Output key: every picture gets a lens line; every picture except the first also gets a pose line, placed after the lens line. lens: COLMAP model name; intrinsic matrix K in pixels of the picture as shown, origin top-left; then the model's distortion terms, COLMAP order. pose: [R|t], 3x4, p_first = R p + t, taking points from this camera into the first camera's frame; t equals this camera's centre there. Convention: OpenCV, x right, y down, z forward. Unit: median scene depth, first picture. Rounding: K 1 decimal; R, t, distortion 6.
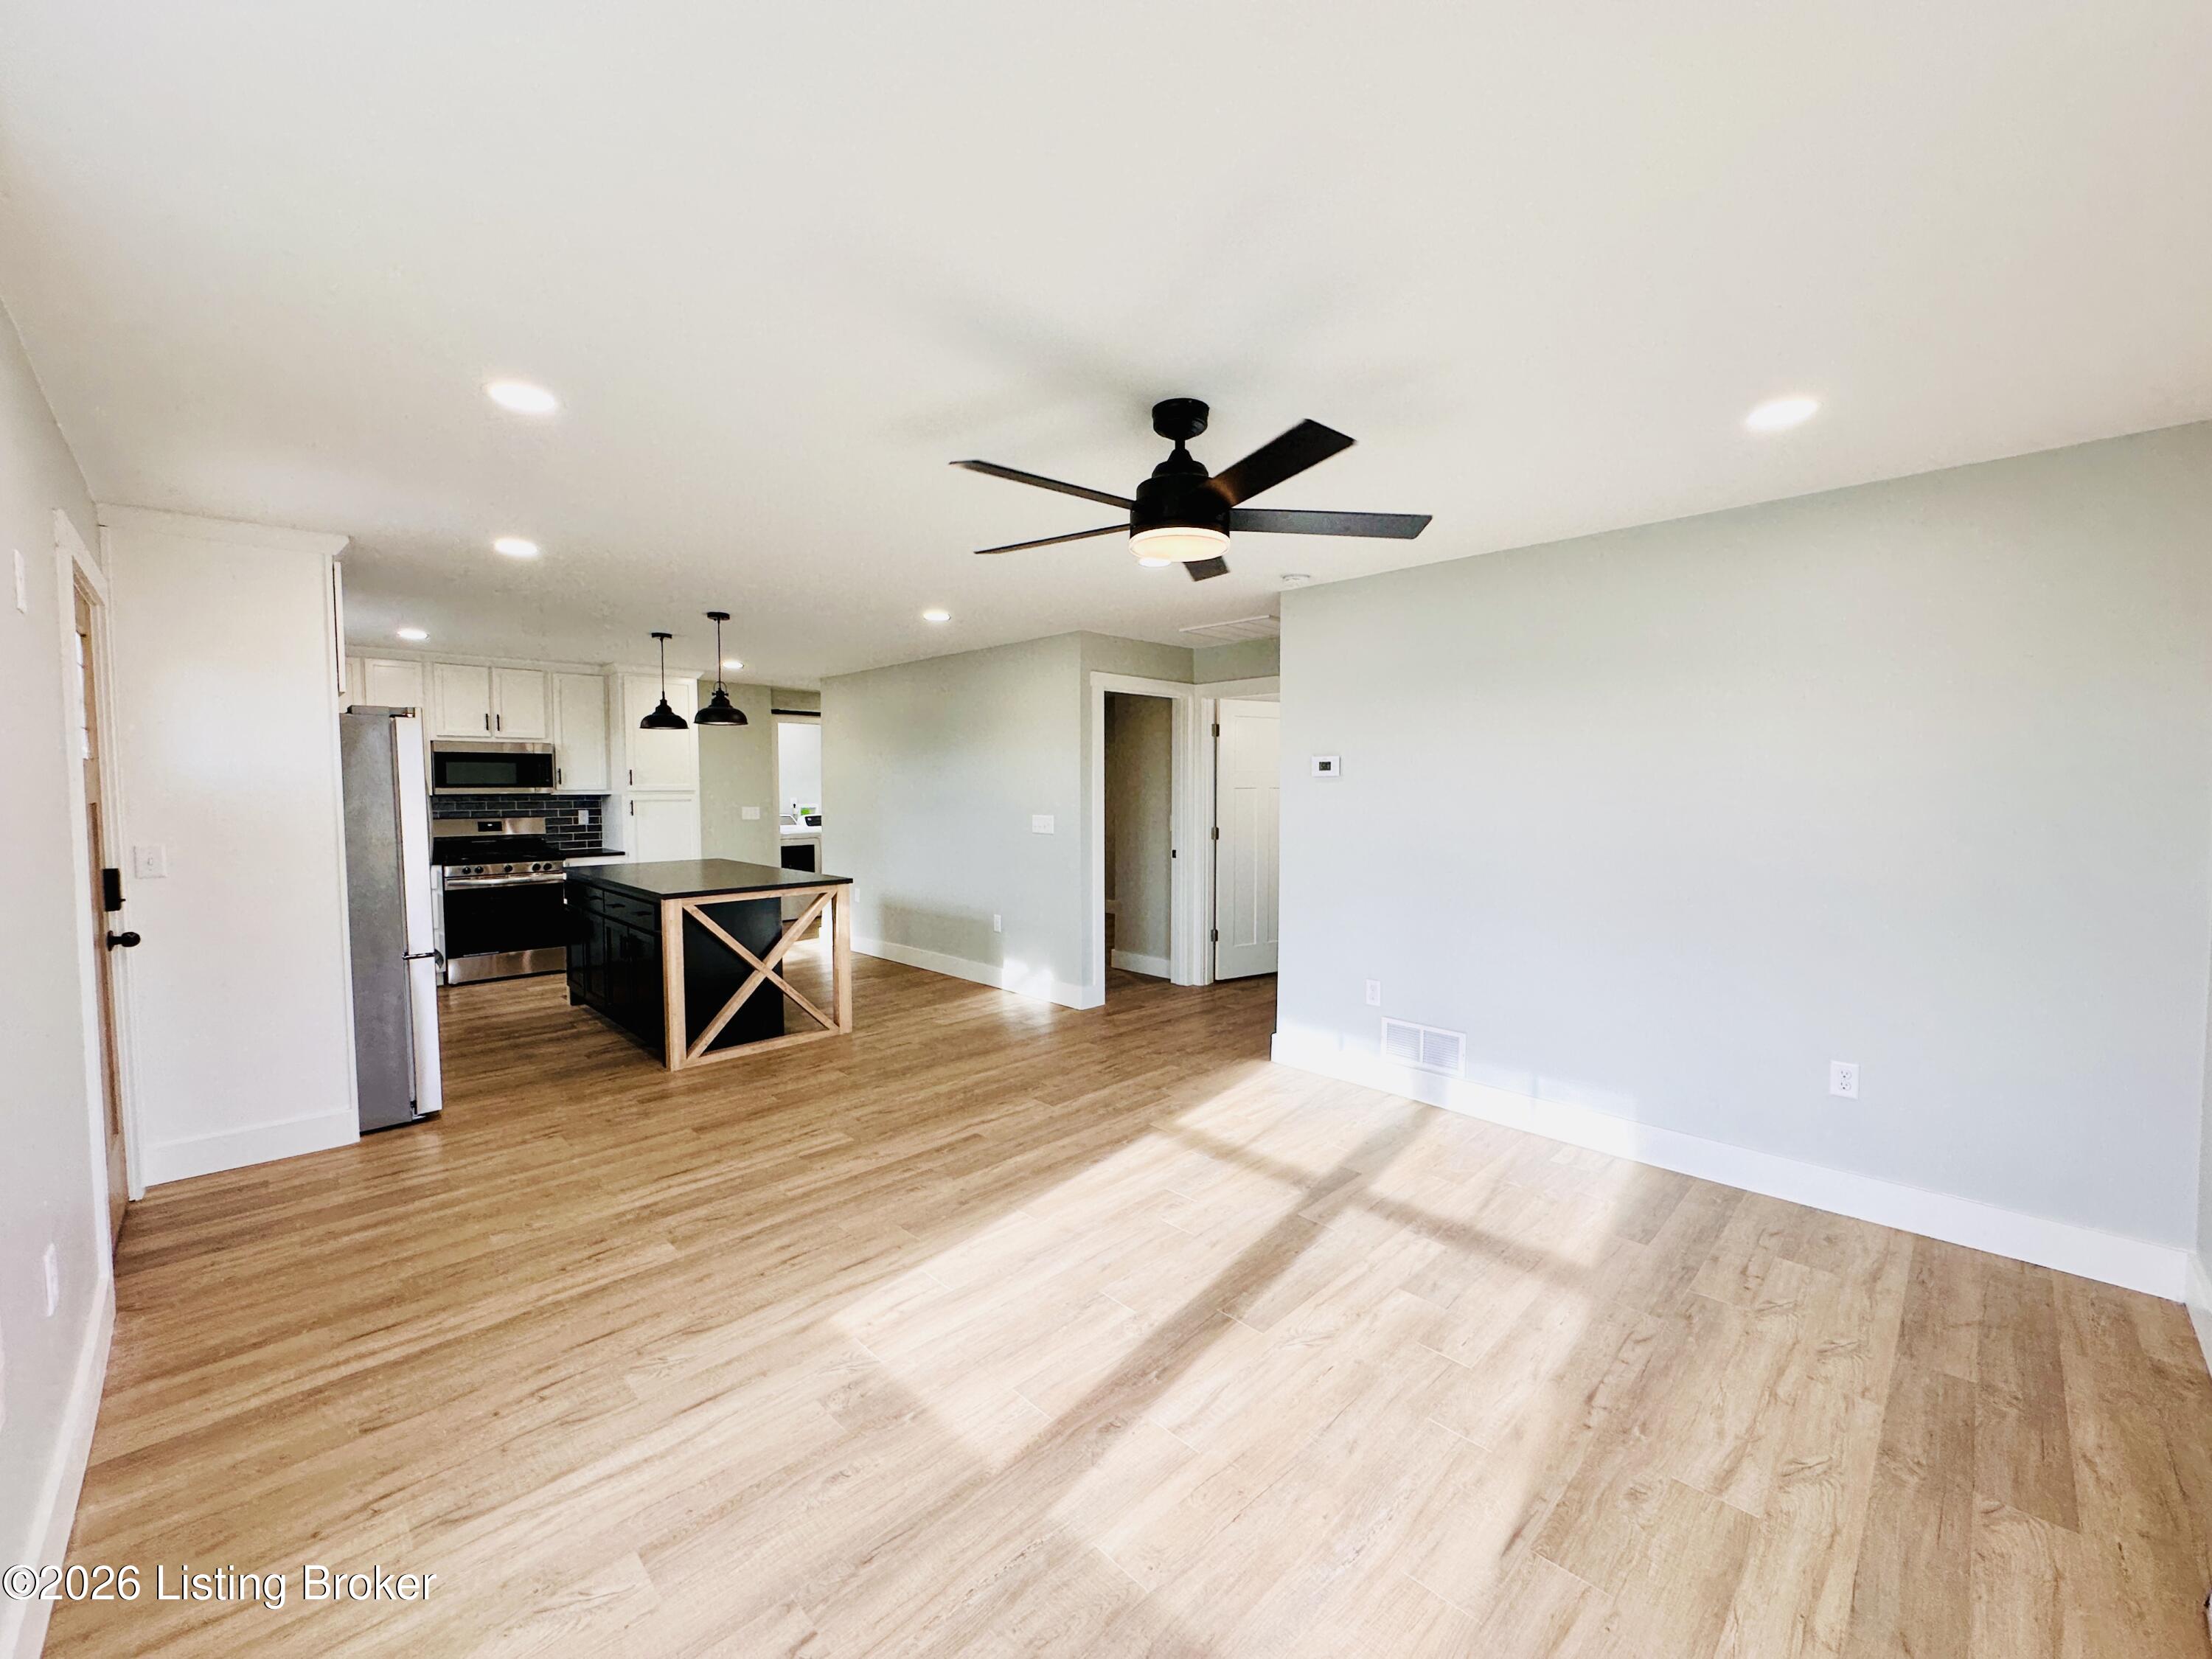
lens RADIAL K [[880.8, 0, 1107.6], [0, 880.8, 832.6], [0, 0, 1]] dist [-0.003259, -0.000221]
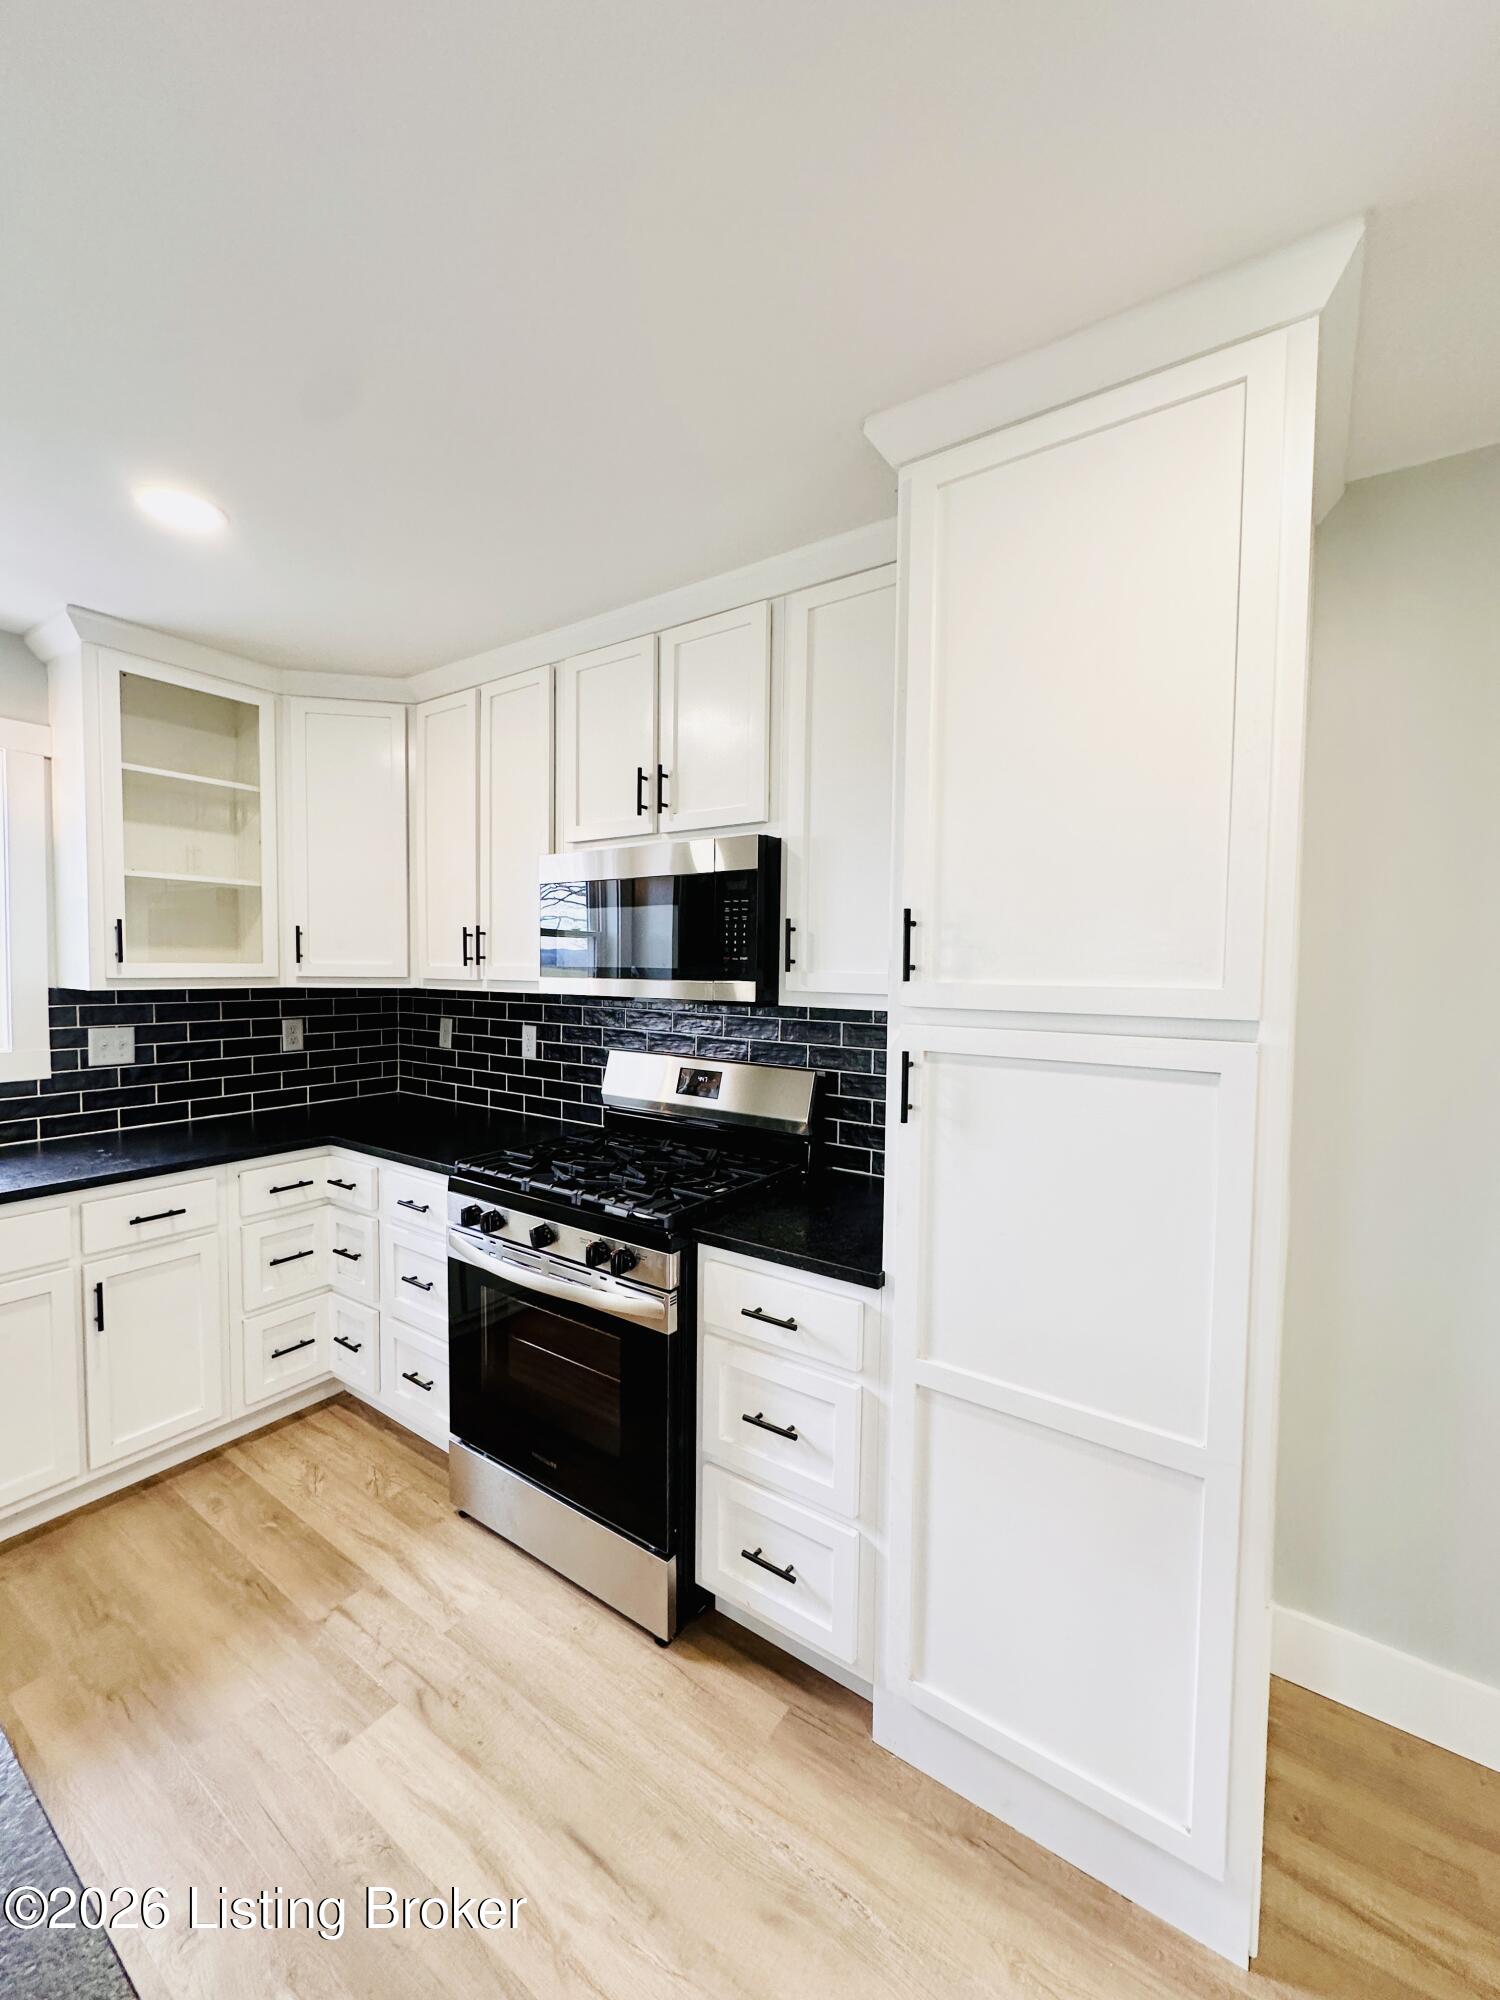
lens RADIAL K [[796.4, 0, 750.3], [0, 796.4, 1003.5], [0, 0, 1]] dist [-0.003259, -0.000221]
pose [[0.188182, 0.049274, -0.980897, -0.571231], [-0.064506, 0.997204, 0.037718, -0.083932], [0.980013, 0.056176, 0.190835, 1.477327]]
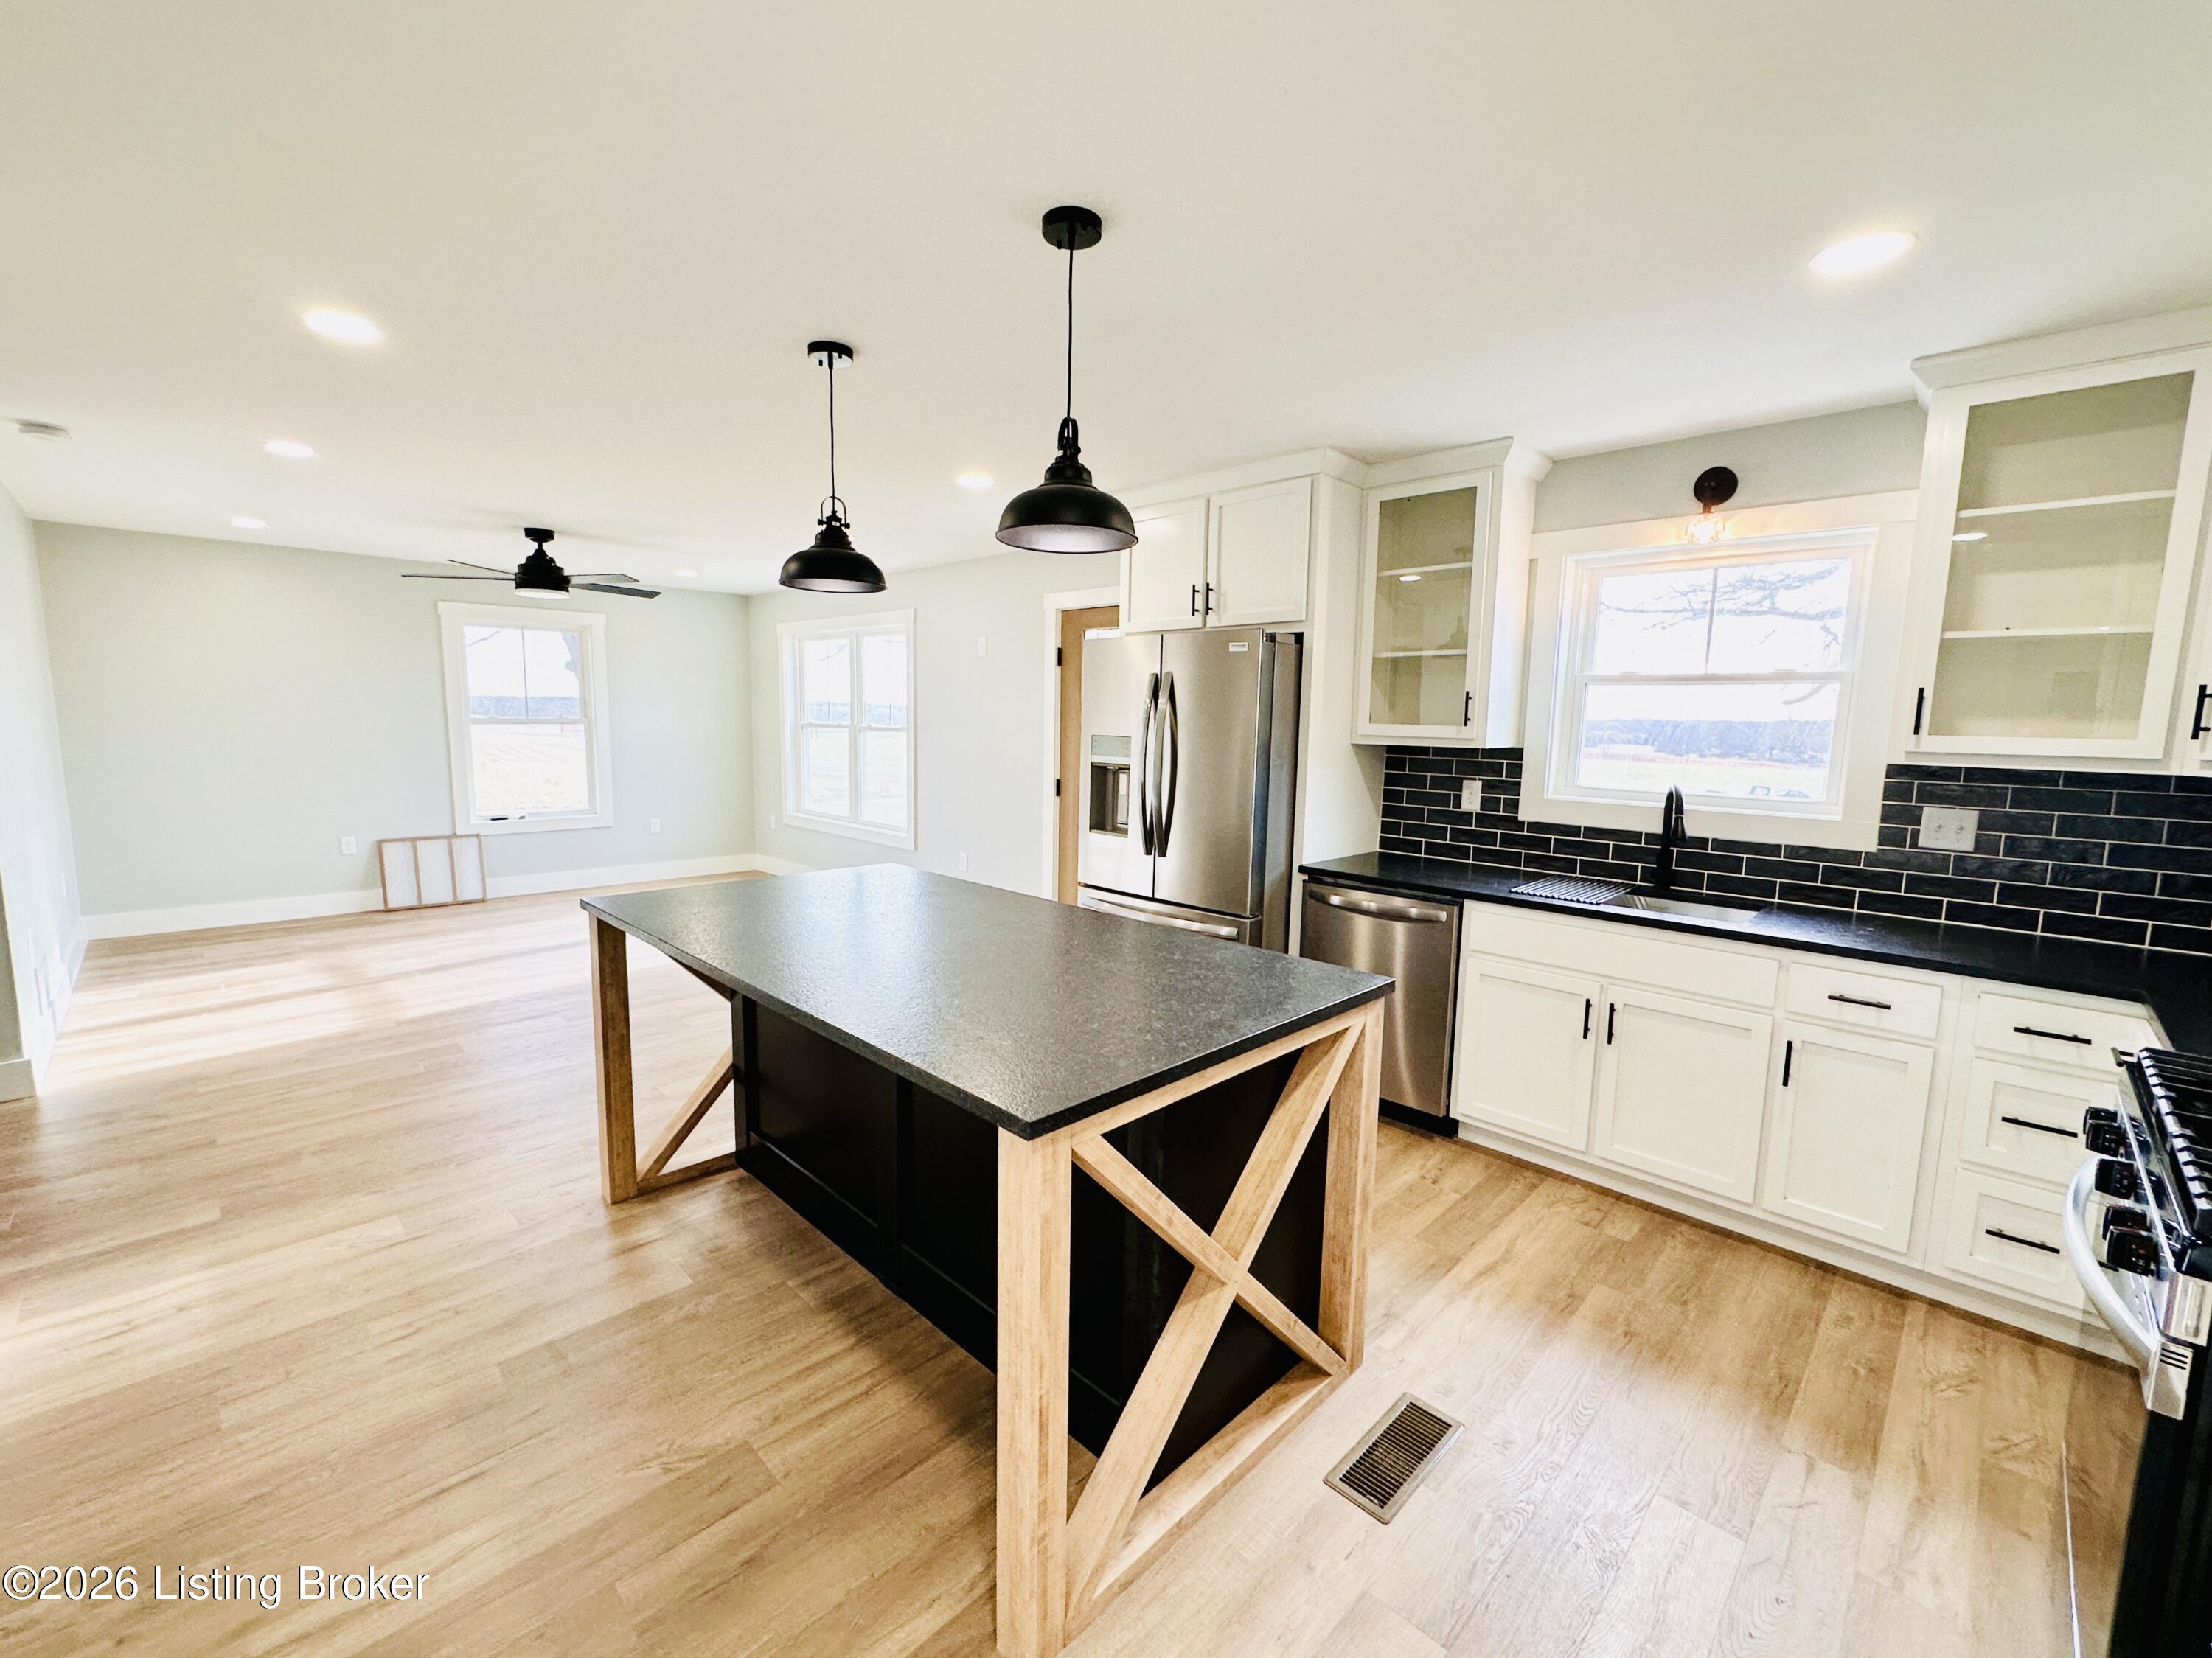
lens RADIAL K [[924.7, 0, 1106.0], [0, 924.7, 829.0], [0, 0, 1]] dist [-0.003590, 0.000595]
pose [[-0.999742, -0.019361, -0.011907, -0.662307], [-0.021152, 0.984245, 0.175543, -0.096168], [0.008321, 0.175749, -0.984400, 1.726440]]
